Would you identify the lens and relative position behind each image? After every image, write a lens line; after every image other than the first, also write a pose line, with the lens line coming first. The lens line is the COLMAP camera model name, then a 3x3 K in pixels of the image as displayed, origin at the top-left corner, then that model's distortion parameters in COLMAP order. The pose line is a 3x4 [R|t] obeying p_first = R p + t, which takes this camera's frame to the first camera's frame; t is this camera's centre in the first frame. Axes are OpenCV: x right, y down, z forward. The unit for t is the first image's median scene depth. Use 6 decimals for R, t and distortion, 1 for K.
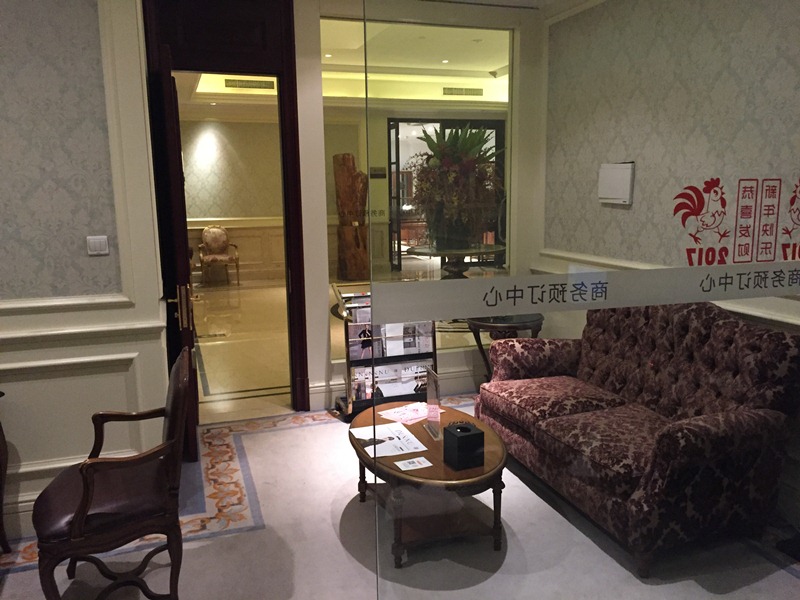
lens RADIAL K [[678.7, 0, 400.8], [0, 678.7, 300.2], [0, 0, 1]] dist [-0.001838, -0.005907]
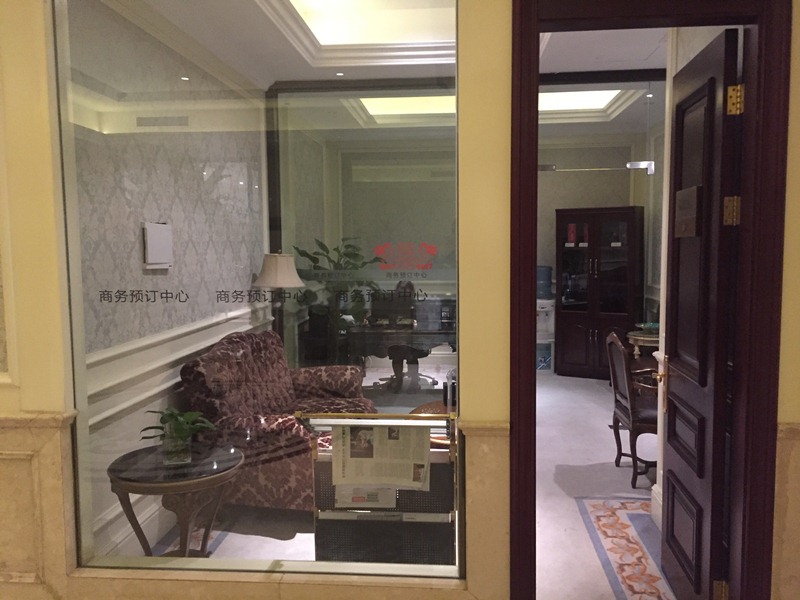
lens RADIAL K [[678.7, 0, 401.4], [0, 678.7, 300.7], [0, 0, 1]] dist [-0.001838, -0.005907]
pose [[-0.915231, -0.013892, 0.402691, -0.360653], [0.084578, 0.970516, 0.225709, -0.313903], [-0.393953, 0.240635, -0.887071, 1.904846]]
